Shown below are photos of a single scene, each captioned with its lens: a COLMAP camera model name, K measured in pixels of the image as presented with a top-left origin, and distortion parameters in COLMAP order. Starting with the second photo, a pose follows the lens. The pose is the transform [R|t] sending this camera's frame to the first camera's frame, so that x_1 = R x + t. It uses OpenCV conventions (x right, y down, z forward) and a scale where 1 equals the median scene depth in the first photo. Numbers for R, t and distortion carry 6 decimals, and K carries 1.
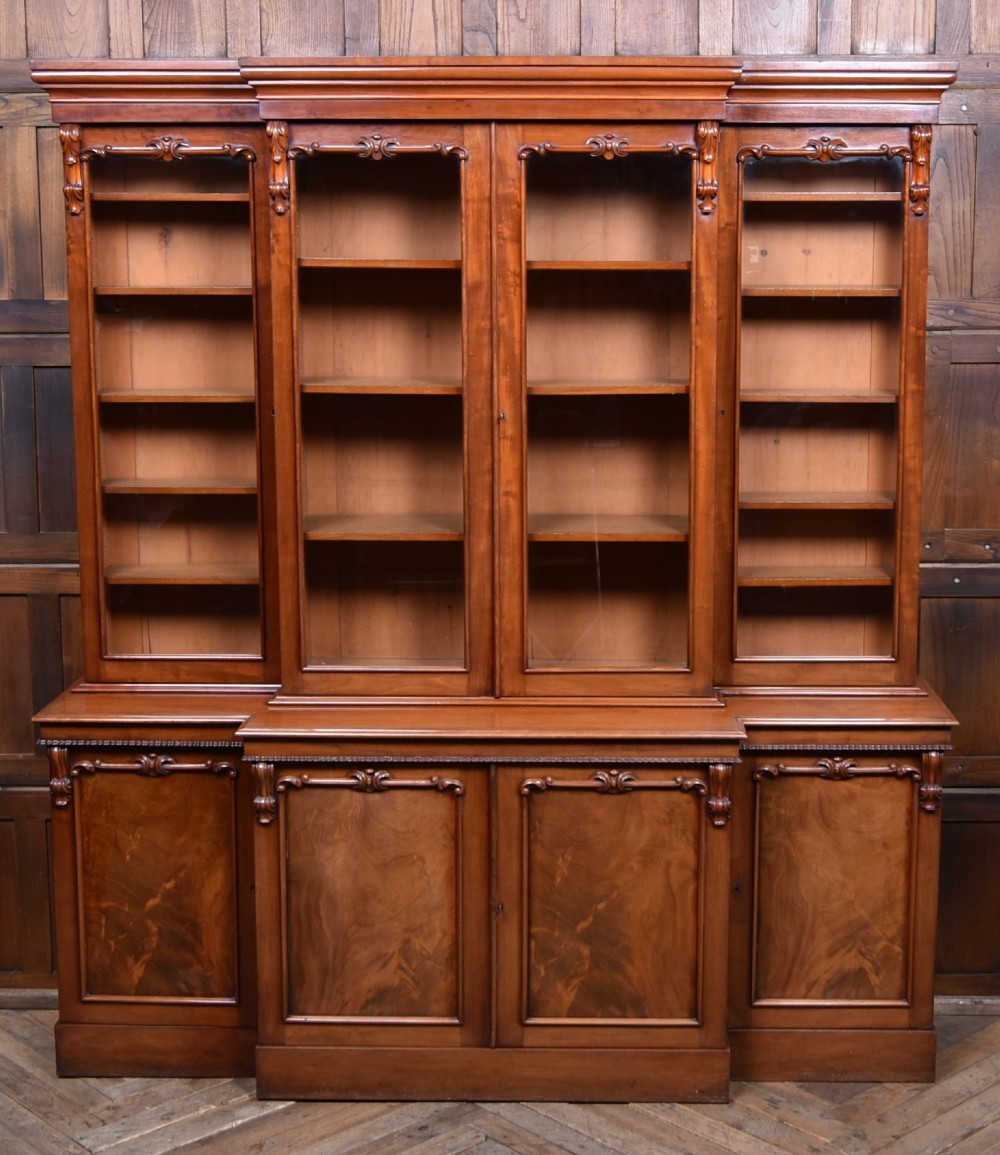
lens RADIAL K [[1809.4, 0, 575.9], [0, 1809.4, 532.0], [0, 0, 1]] dist [-0.017118, 0.000000]
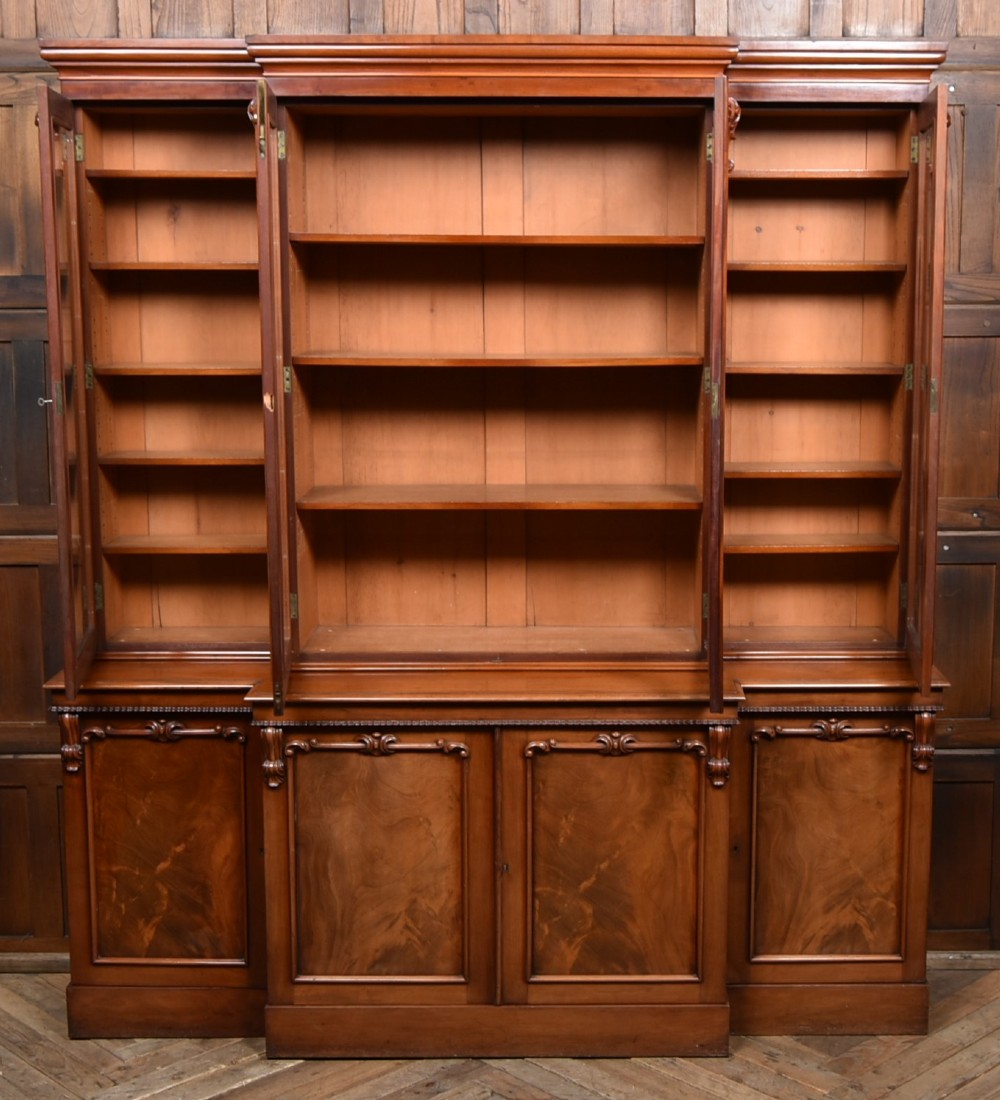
lens RADIAL K [[1722.4, 0, 607.7], [0, 1722.4, 513.9], [0, 0, 1]] dist [-0.013788, 0.000000]
pose [[0.999693, -0.003436, 0.024535, -0.006852], [0.003500, 0.999991, -0.002583, 0.010177], [-0.024526, 0.002669, 0.999696, 0.024319]]
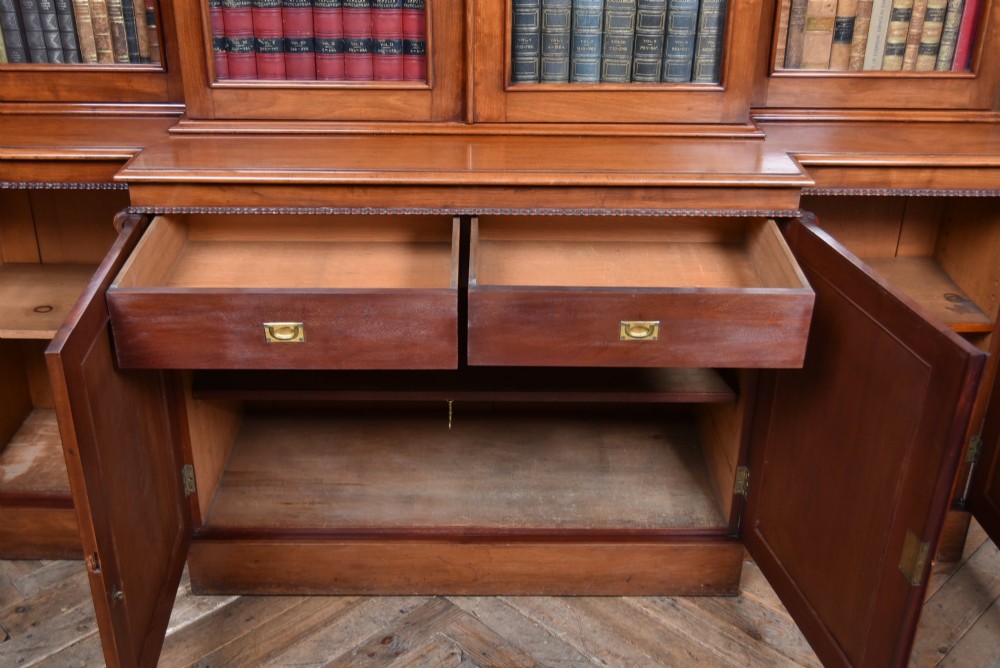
lens RADIAL K [[1101.9, 0, 499.3], [0, 1101.9, 333.7], [0, 0, 1]] dist [-0.014263, 0.000000]
pose [[0.999720, -0.001108, 0.023626, -0.042757], [-0.006255, 0.950955, 0.309265, 0.032402], [-0.022809, -0.309326, 0.950682, 0.538026]]
